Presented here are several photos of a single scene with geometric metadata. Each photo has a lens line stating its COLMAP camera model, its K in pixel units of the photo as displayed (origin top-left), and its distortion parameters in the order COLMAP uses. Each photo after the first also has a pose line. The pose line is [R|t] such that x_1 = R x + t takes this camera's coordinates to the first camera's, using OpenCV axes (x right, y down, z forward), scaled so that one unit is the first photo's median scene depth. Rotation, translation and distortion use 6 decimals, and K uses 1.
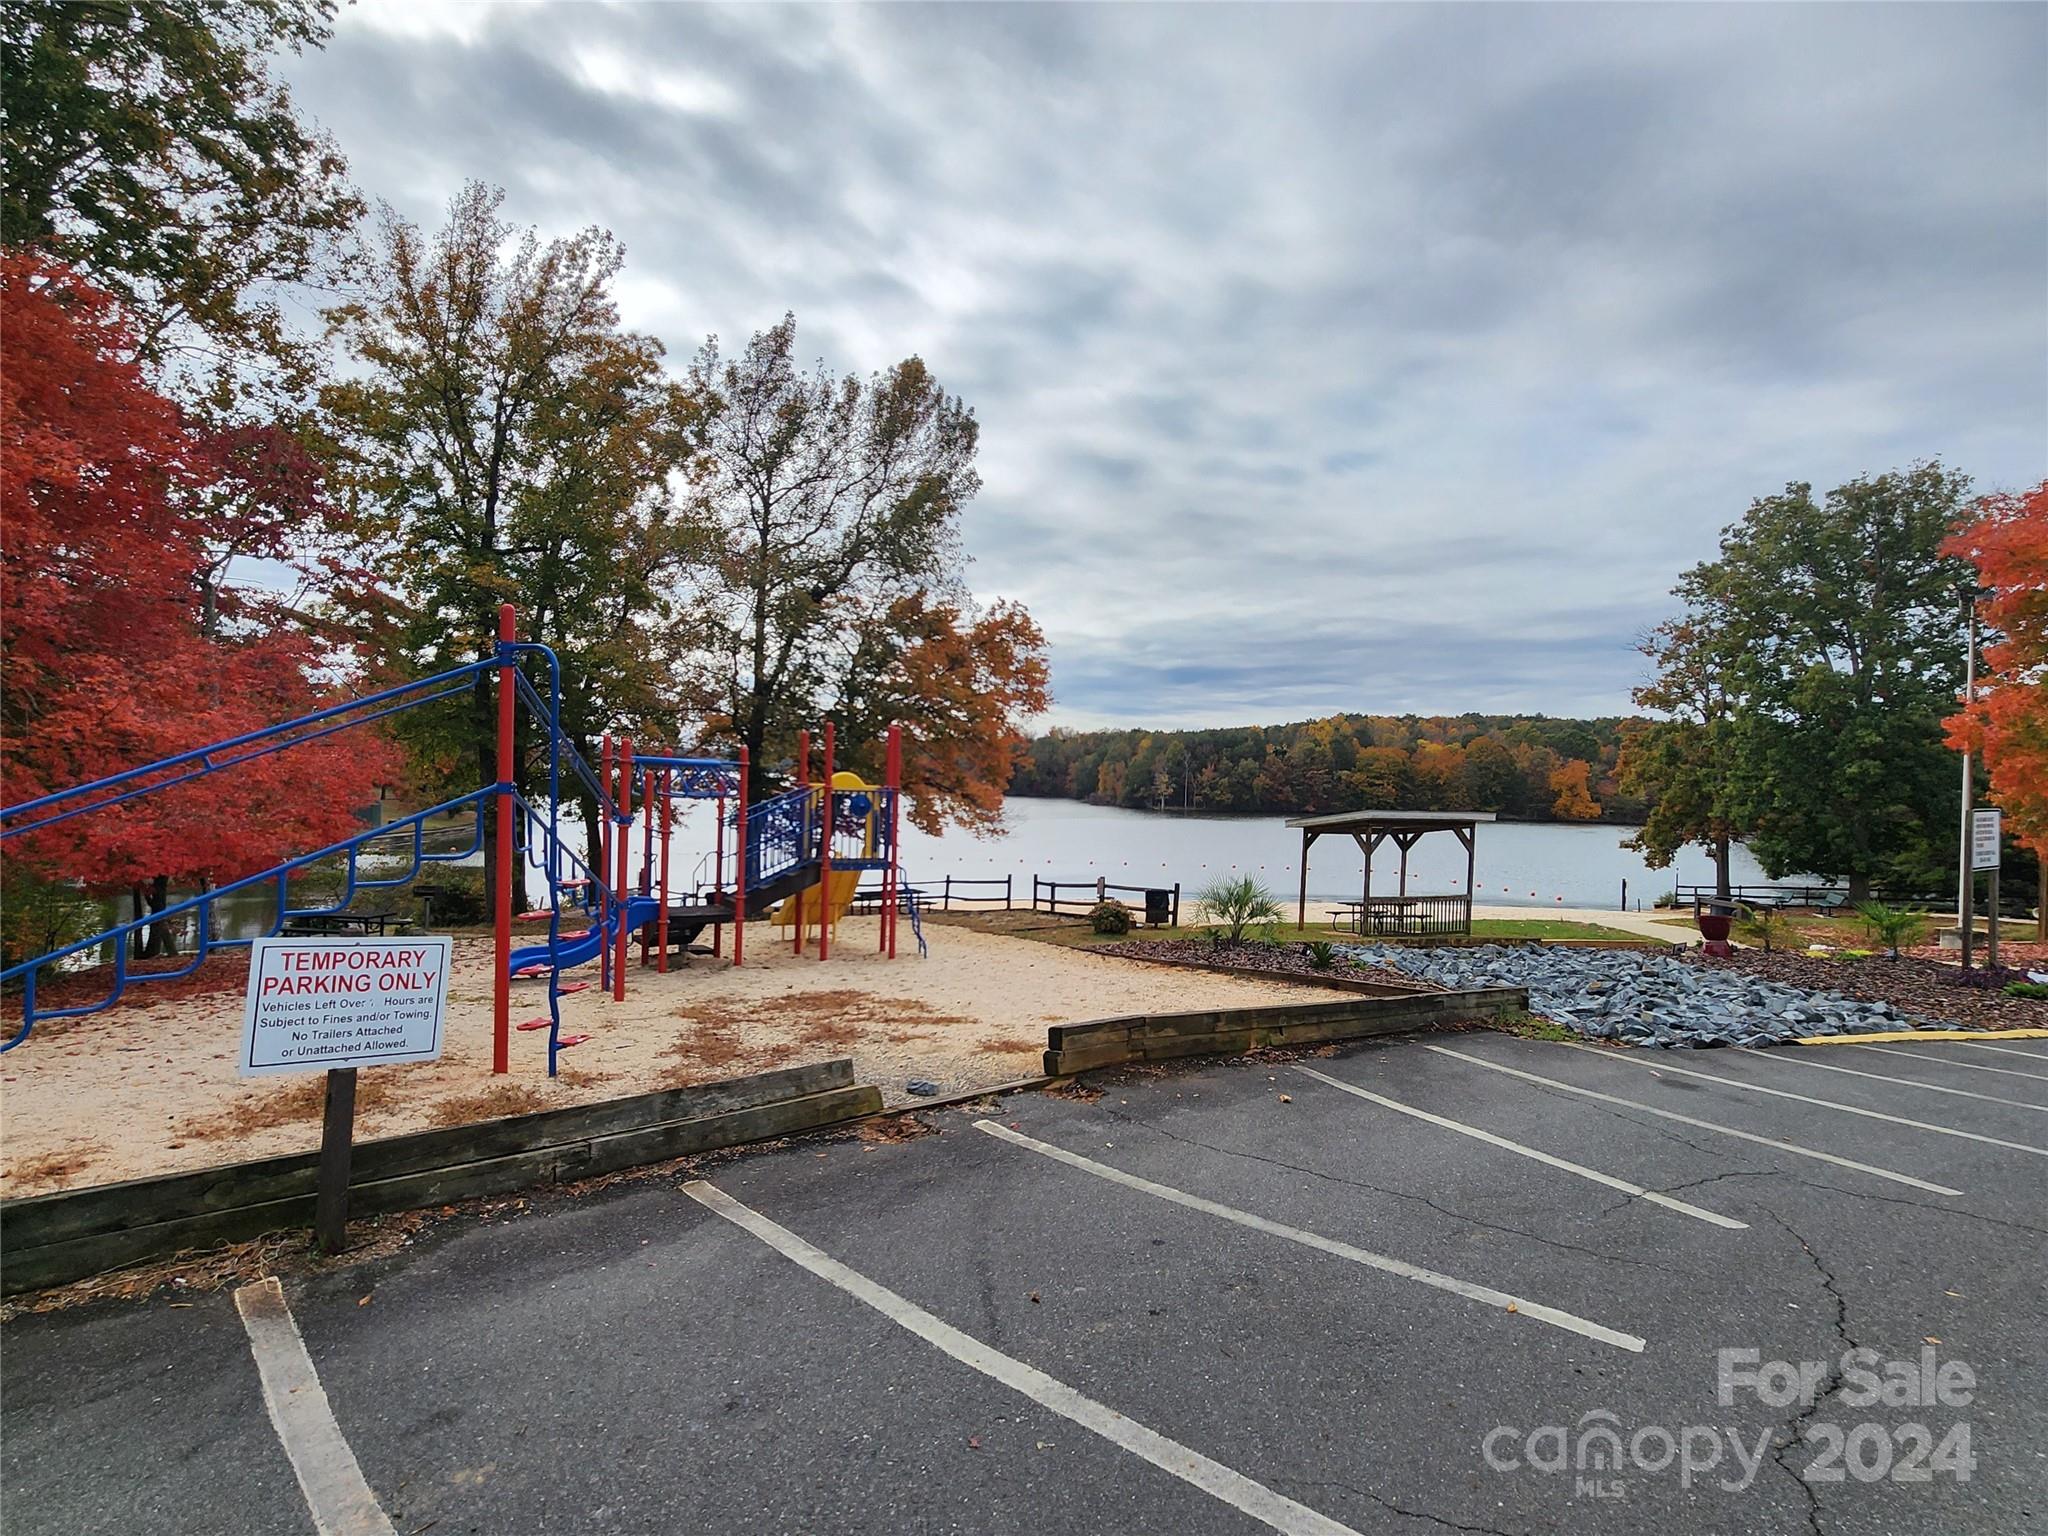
lens RADIAL K [[835.9, 0, 1024.0], [0, 835.9, 768.0], [0, 0, 1]] dist [0.012123, 0.000085]
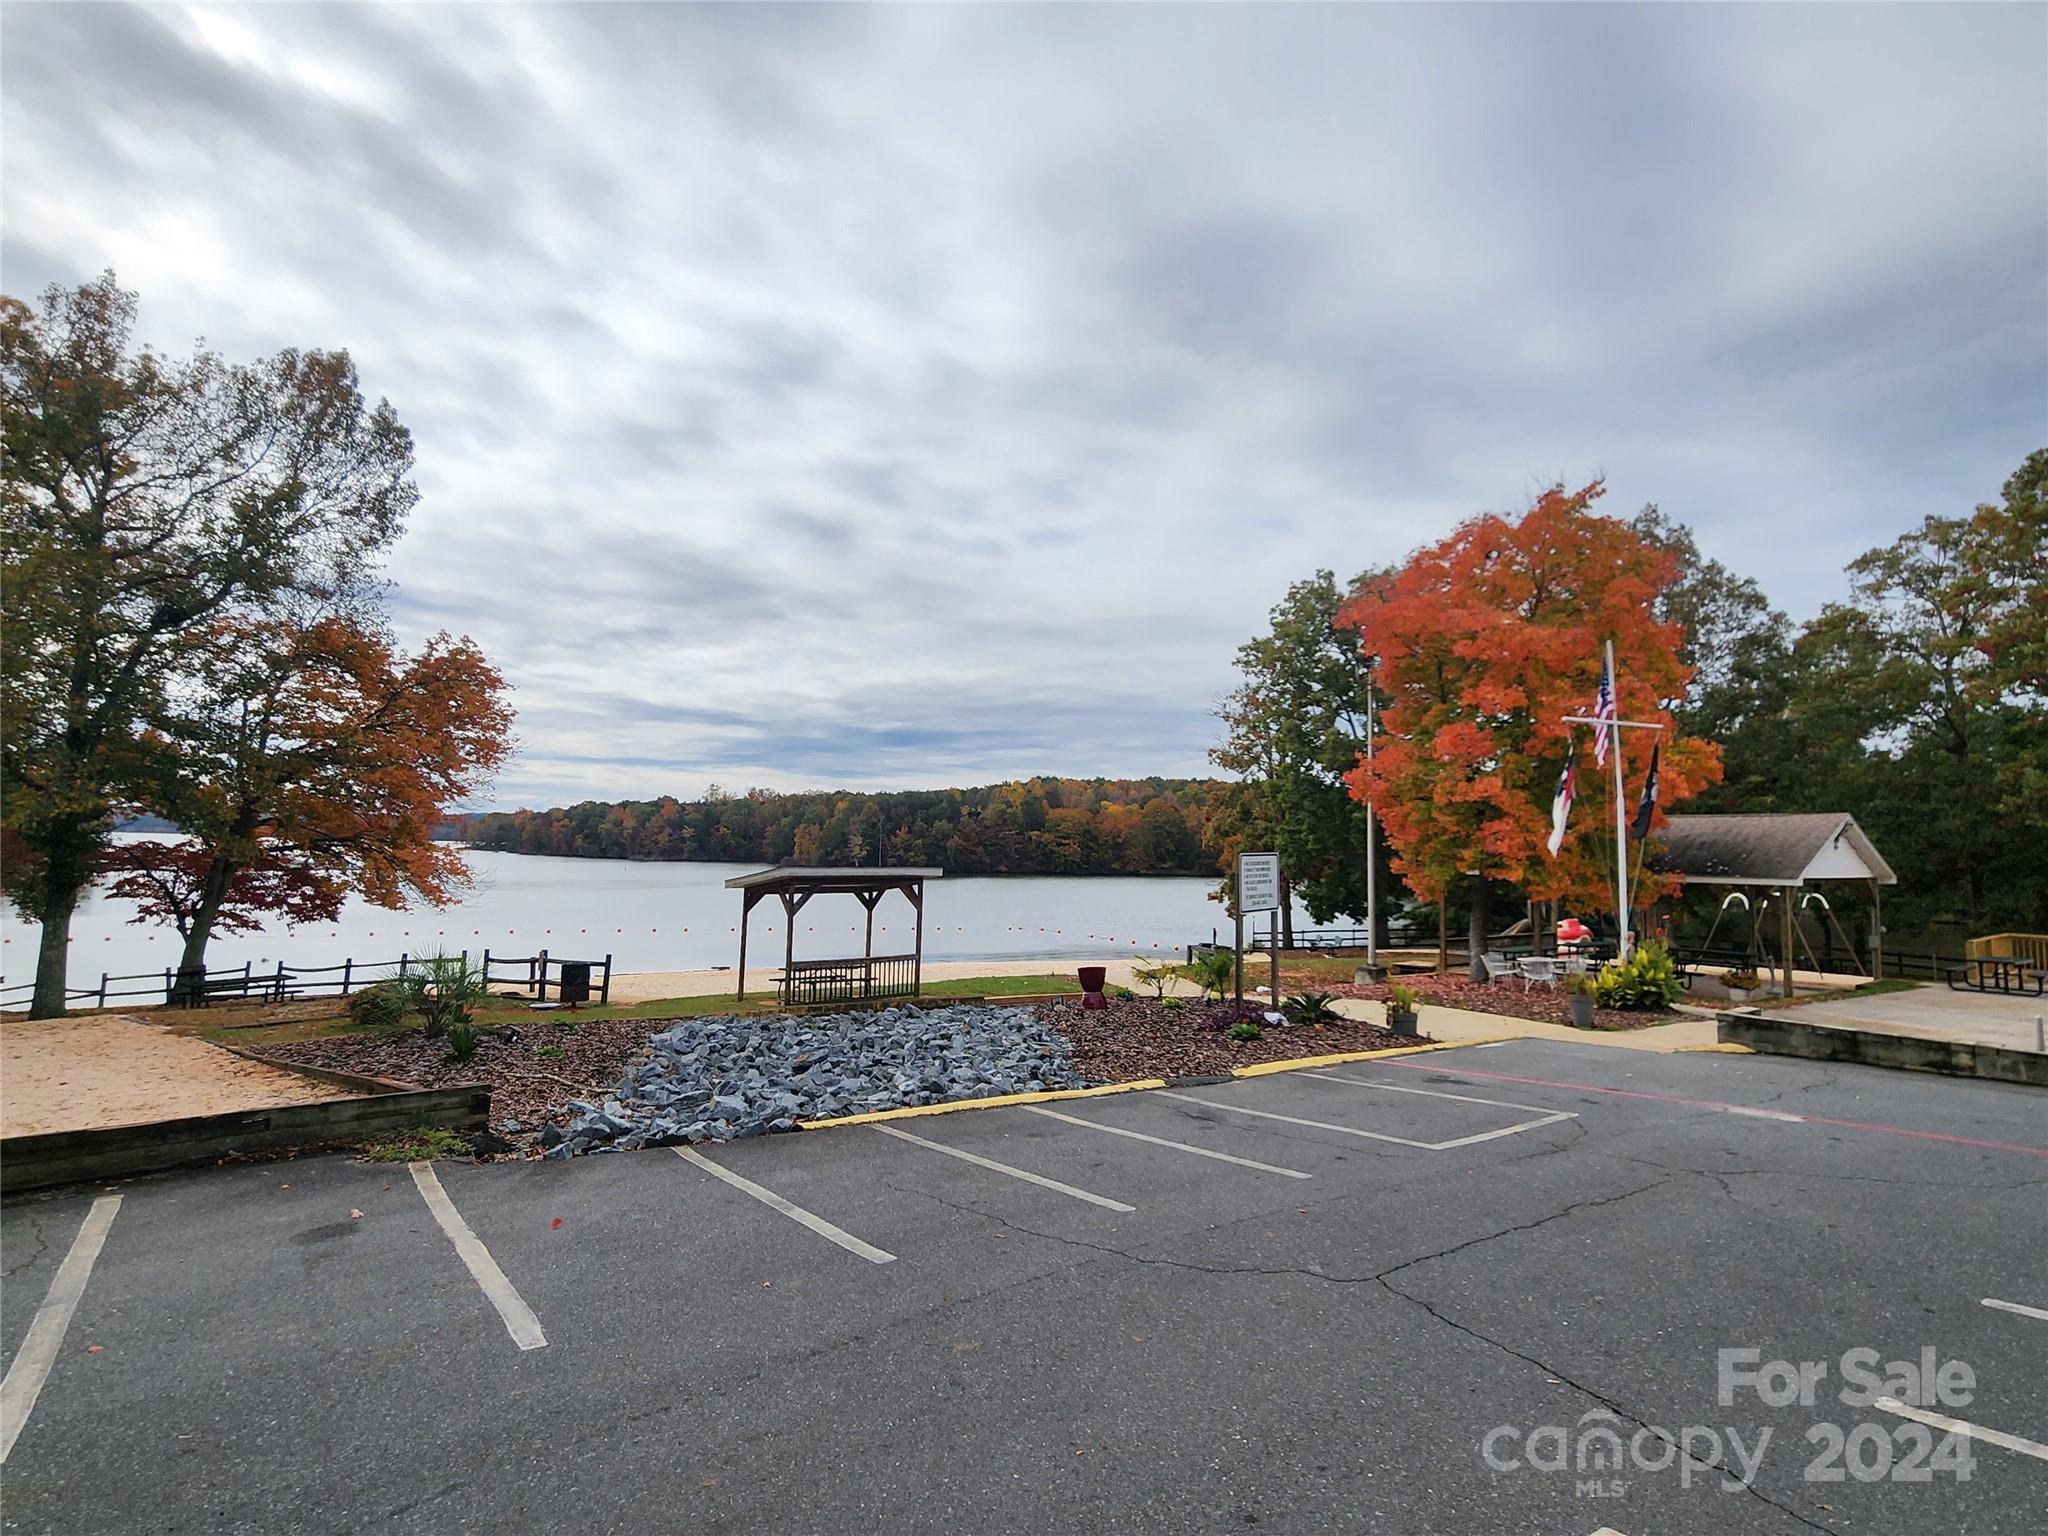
lens RADIAL K [[812.9, 0, 1022.4], [0, 812.9, 810.2], [0, 0, 1]] dist [0.001584, 0.000141]
pose [[0.975820, -0.003422, 0.218551, 0.143001], [0.009546, 0.999591, -0.026973, 0.004144], [-0.218369, 0.028407, 0.975453, 0.020193]]
